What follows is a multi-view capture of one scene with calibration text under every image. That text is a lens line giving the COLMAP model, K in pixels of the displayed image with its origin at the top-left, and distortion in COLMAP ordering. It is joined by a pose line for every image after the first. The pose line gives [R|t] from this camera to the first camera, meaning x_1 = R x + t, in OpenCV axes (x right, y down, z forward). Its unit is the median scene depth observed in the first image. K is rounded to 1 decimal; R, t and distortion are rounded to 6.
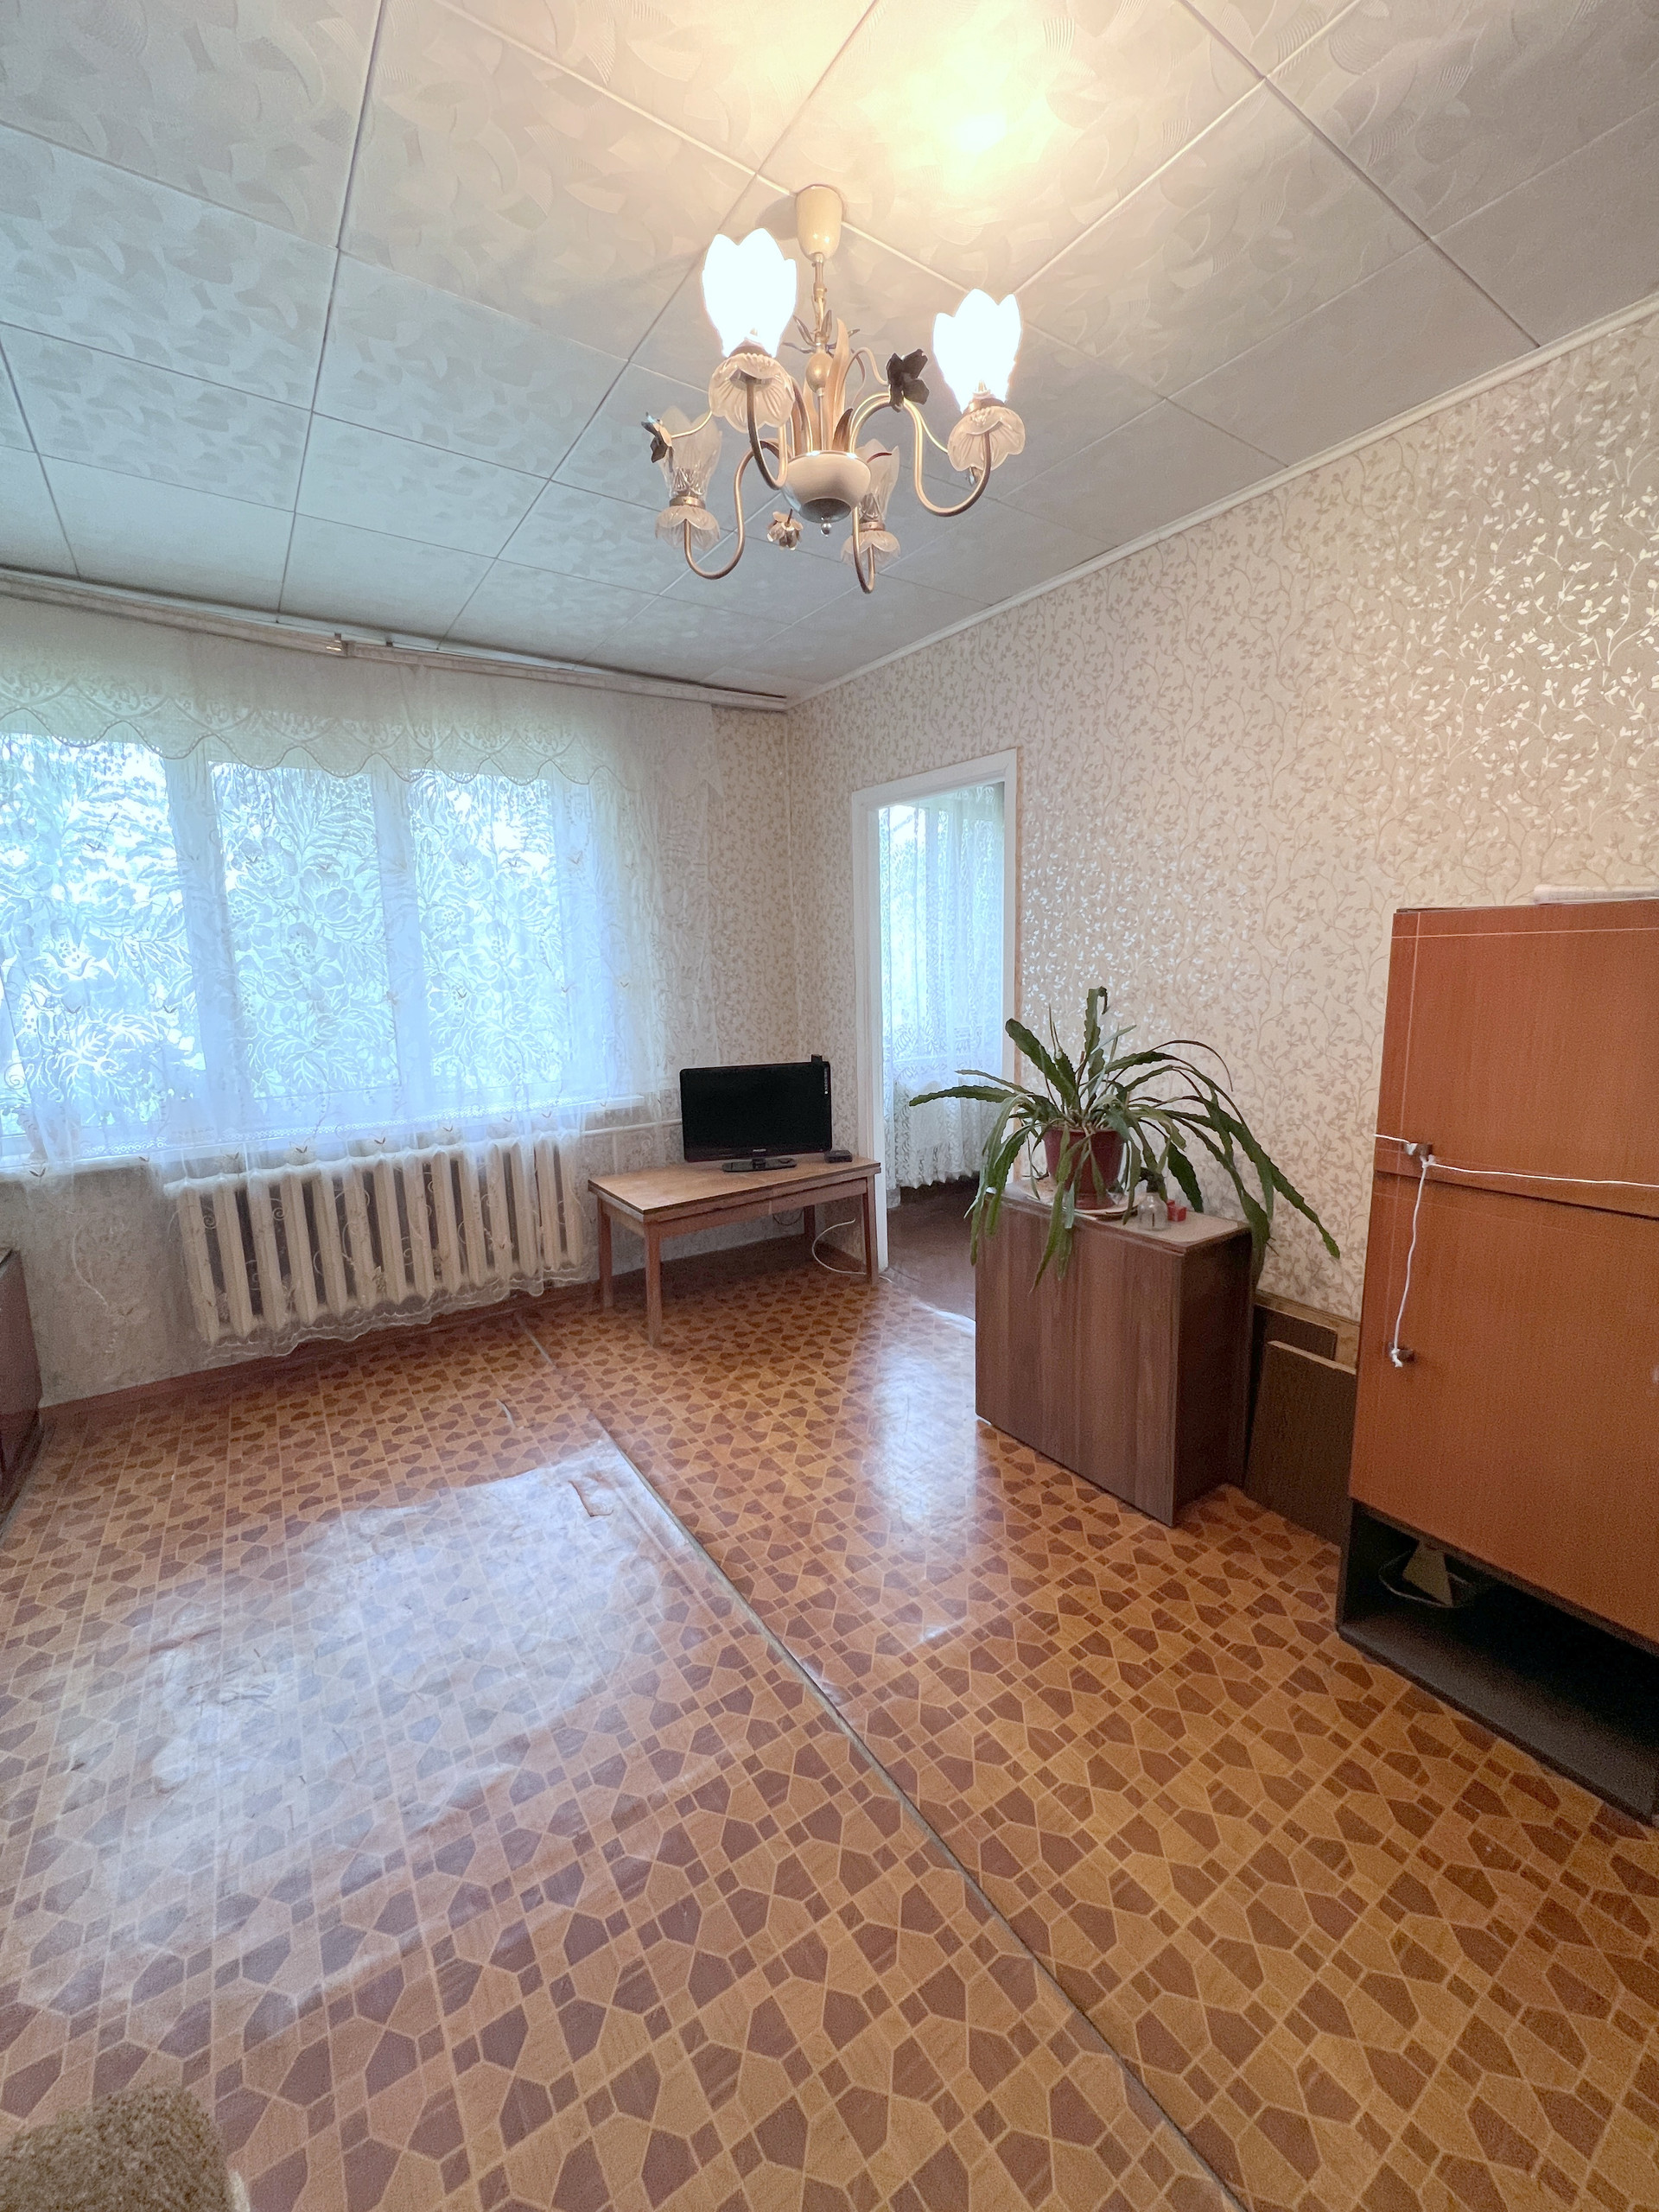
lens RADIAL K [[878.2, 0, 840.2], [0, 878.2, 1098.1], [0, 0, 1]] dist [-0.005320, 0.000370]
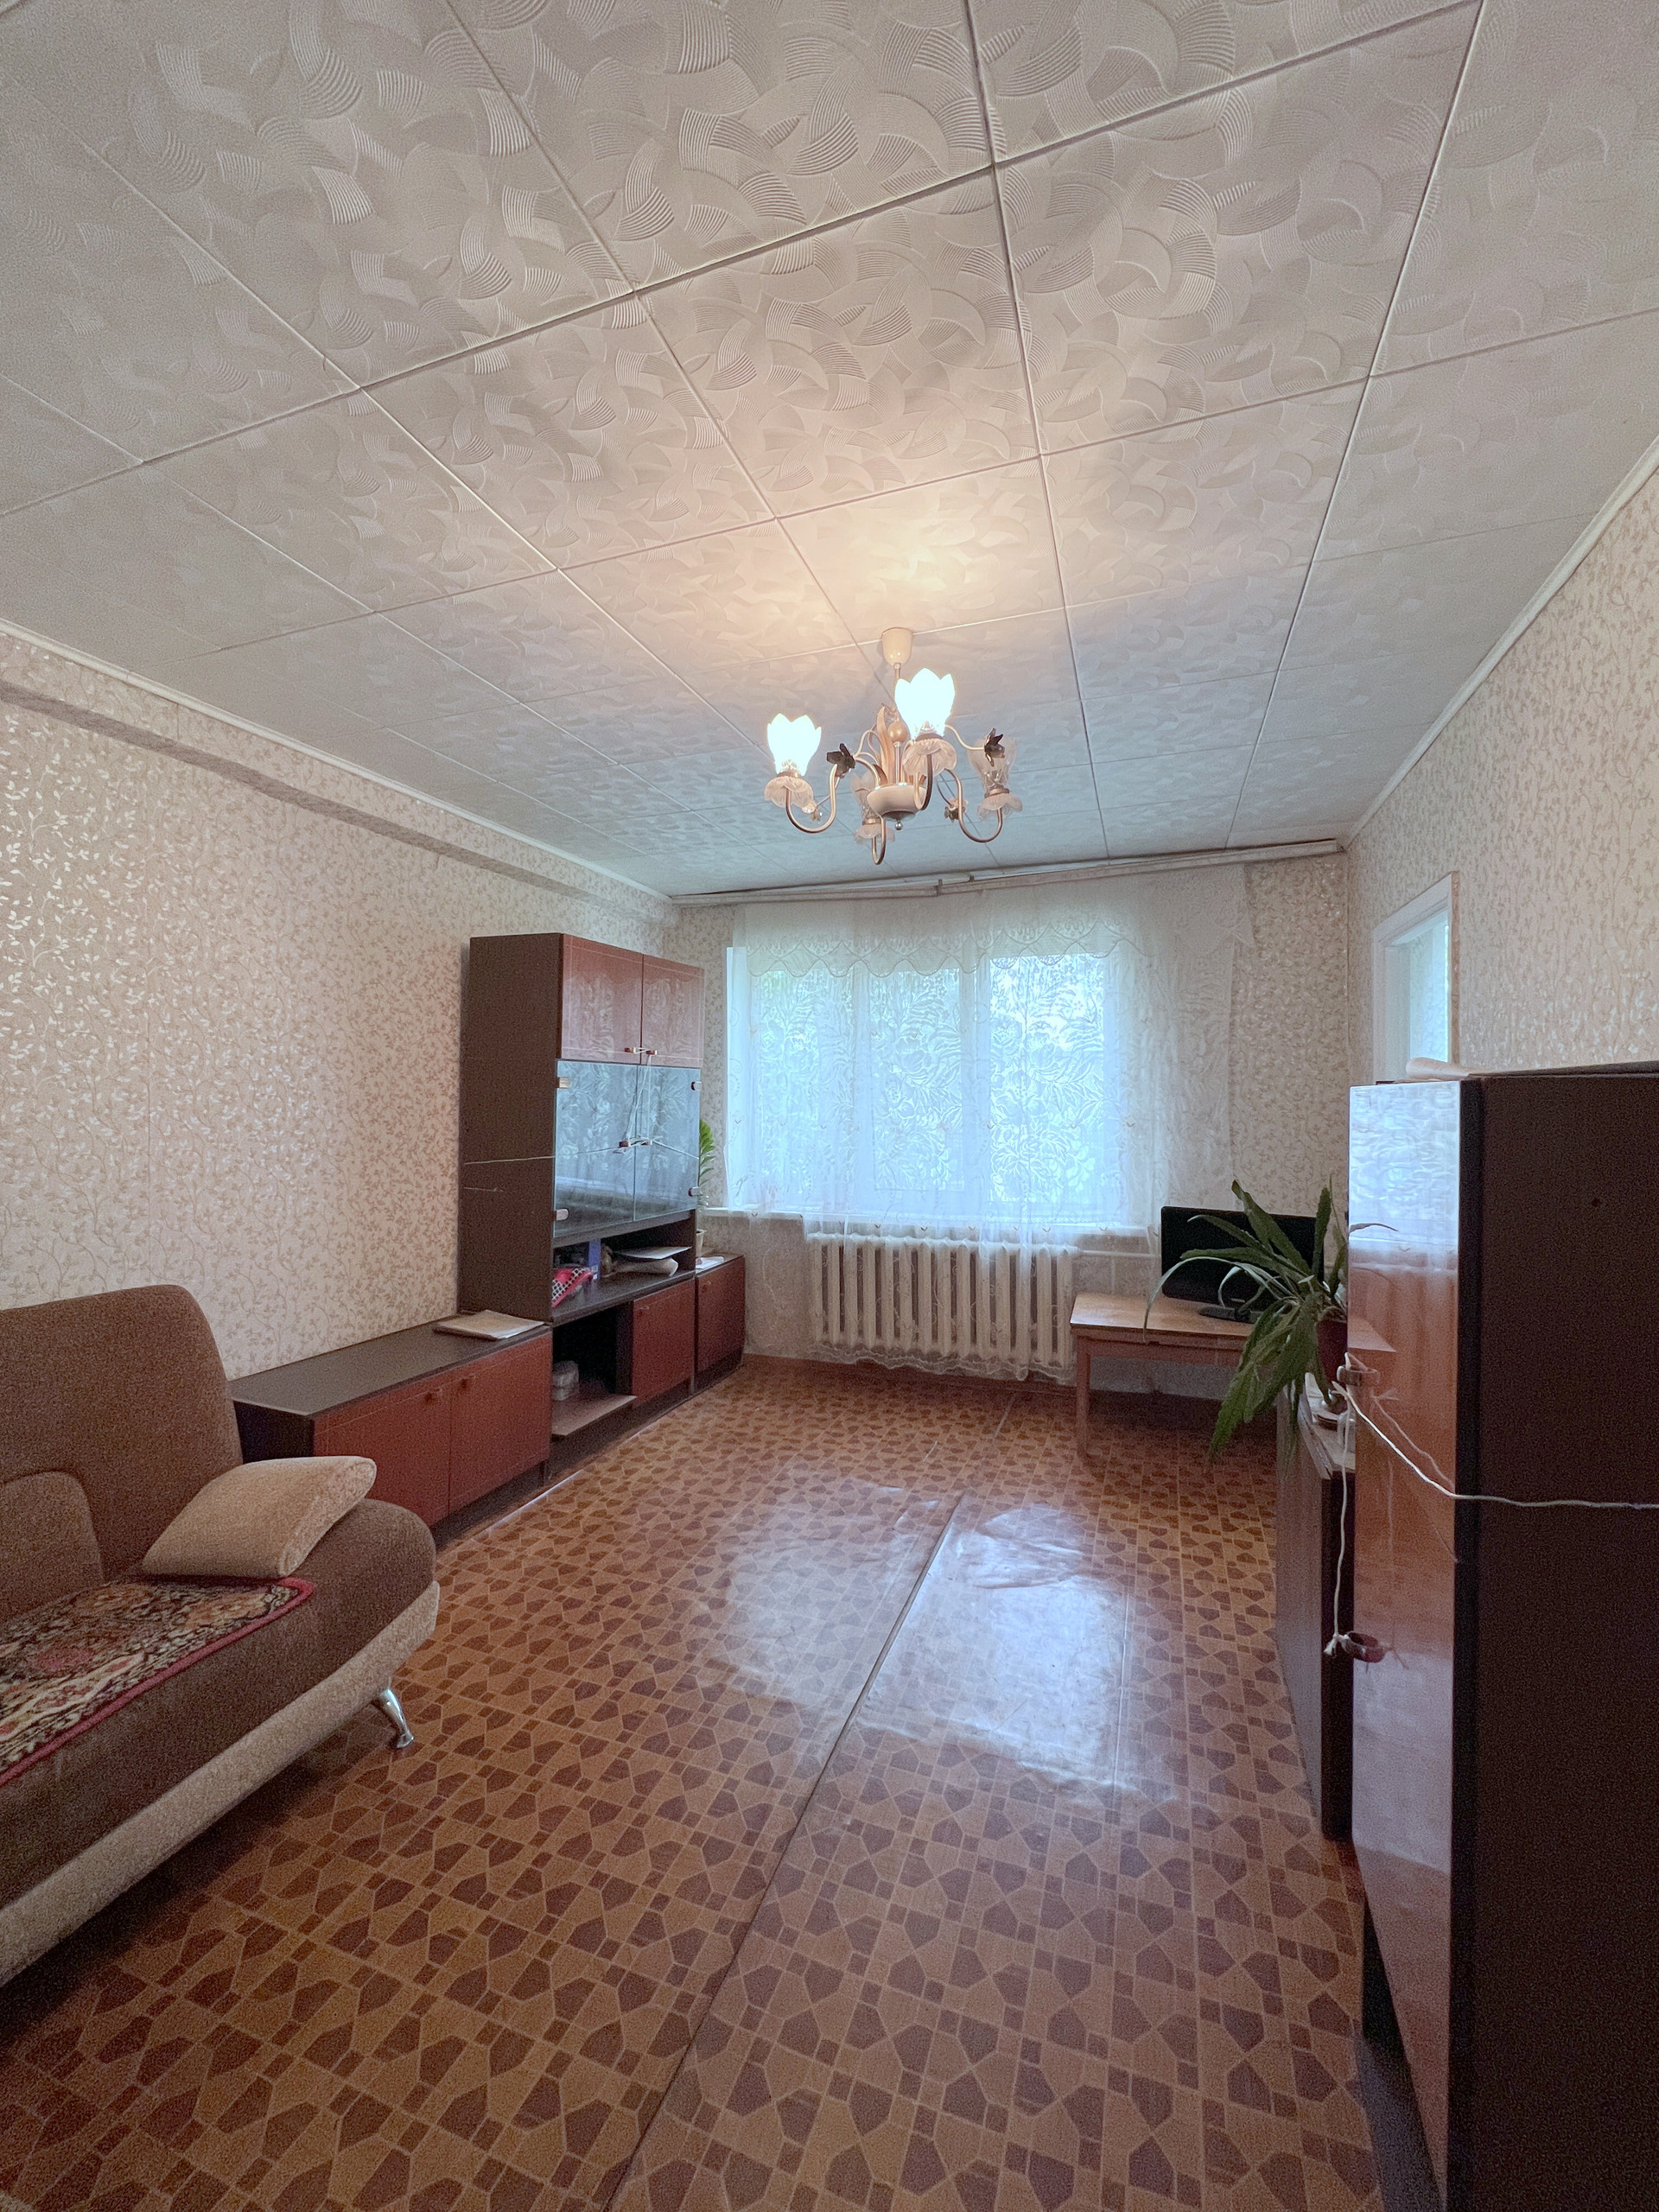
lens RADIAL K [[878.2, 0, 840.2], [0, 878.2, 1098.1], [0, 0, 1]] dist [-0.005320, 0.000370]
pose [[0.588057, 0.023015, -0.808492, 0.513600], [-0.140395, 0.987326, -0.074010, -0.033665], [0.796541, 0.157031, 0.583835, 0.057658]]
